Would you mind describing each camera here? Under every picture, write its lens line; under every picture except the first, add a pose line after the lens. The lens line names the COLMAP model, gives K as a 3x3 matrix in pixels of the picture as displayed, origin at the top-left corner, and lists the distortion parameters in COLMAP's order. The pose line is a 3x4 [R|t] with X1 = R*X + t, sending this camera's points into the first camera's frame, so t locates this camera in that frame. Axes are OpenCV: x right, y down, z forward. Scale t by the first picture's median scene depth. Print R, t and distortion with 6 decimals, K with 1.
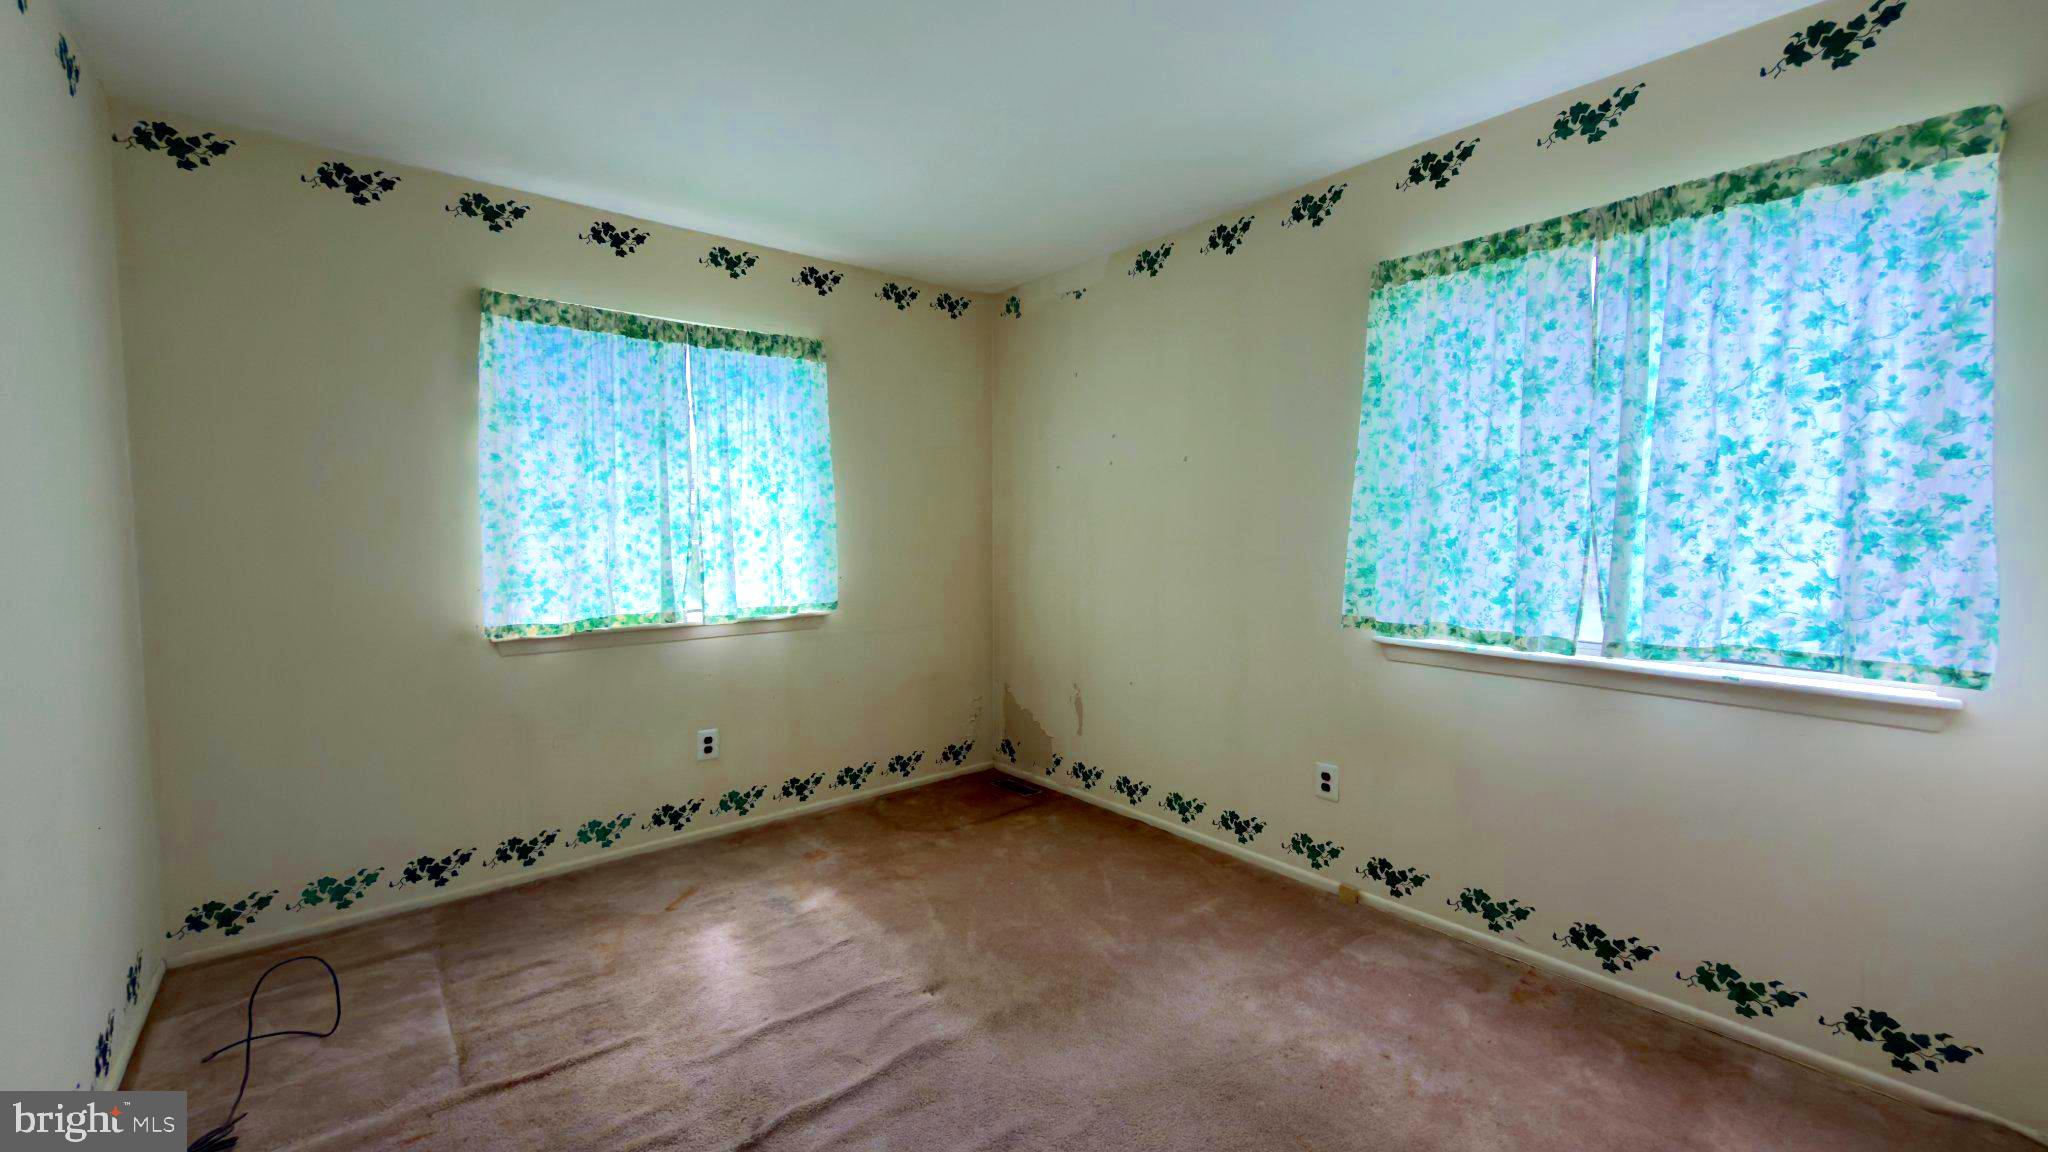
lens RADIAL K [[815.9, 0, 1024.1], [0, 815.9, 578.6], [0, 0, 1]] dist [-0.000659, -0.000091]
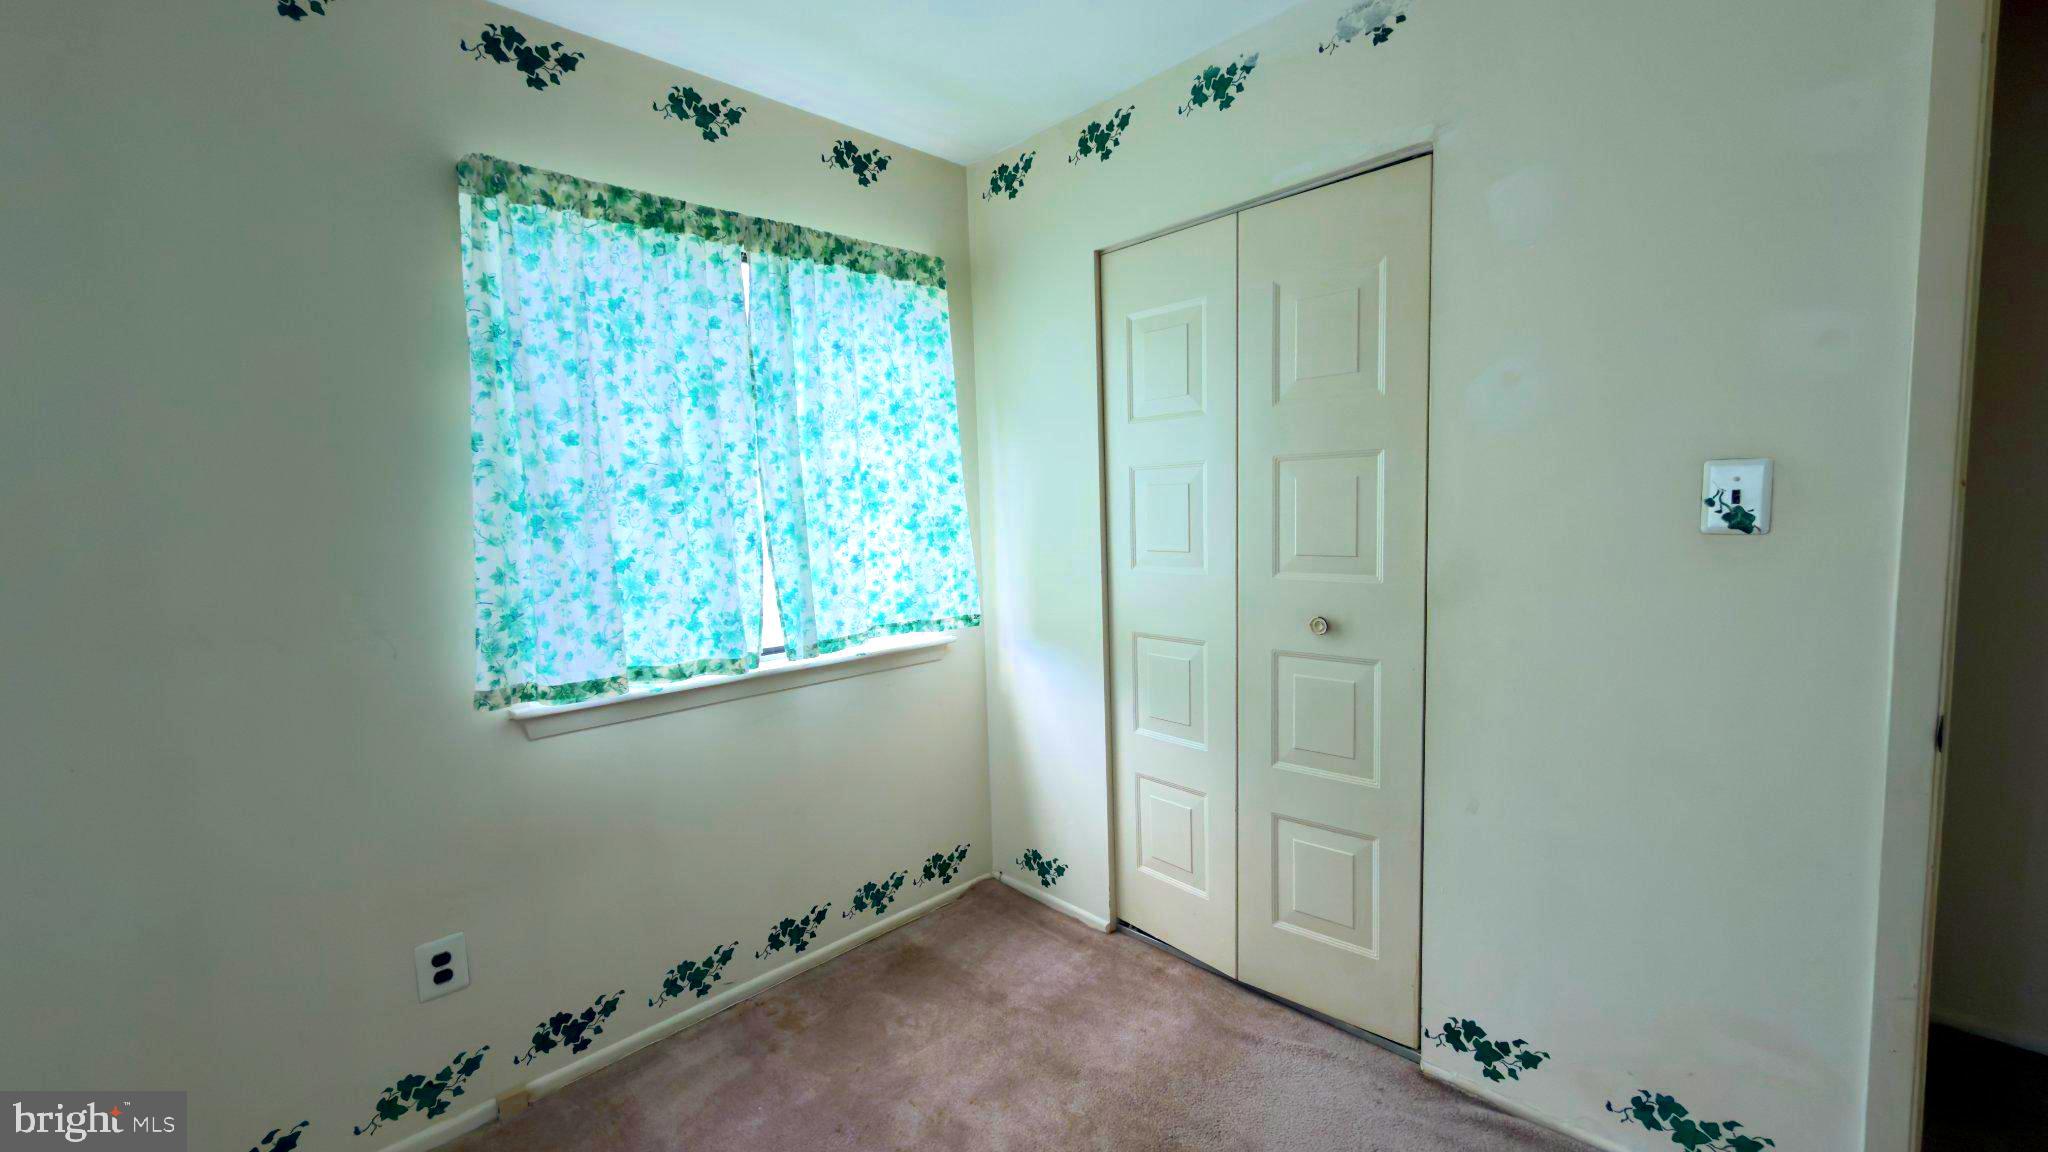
lens RADIAL K [[815.9, 0, 1025.5], [0, 815.9, 572.4], [0, 0, 1]] dist [-0.000659, -0.000091]
pose [[-0.077779, -0.082418, 0.993558, -0.353139], [0.098087, 0.991109, 0.089894, -0.083600], [-0.992134, 0.104447, -0.069003, 0.796796]]
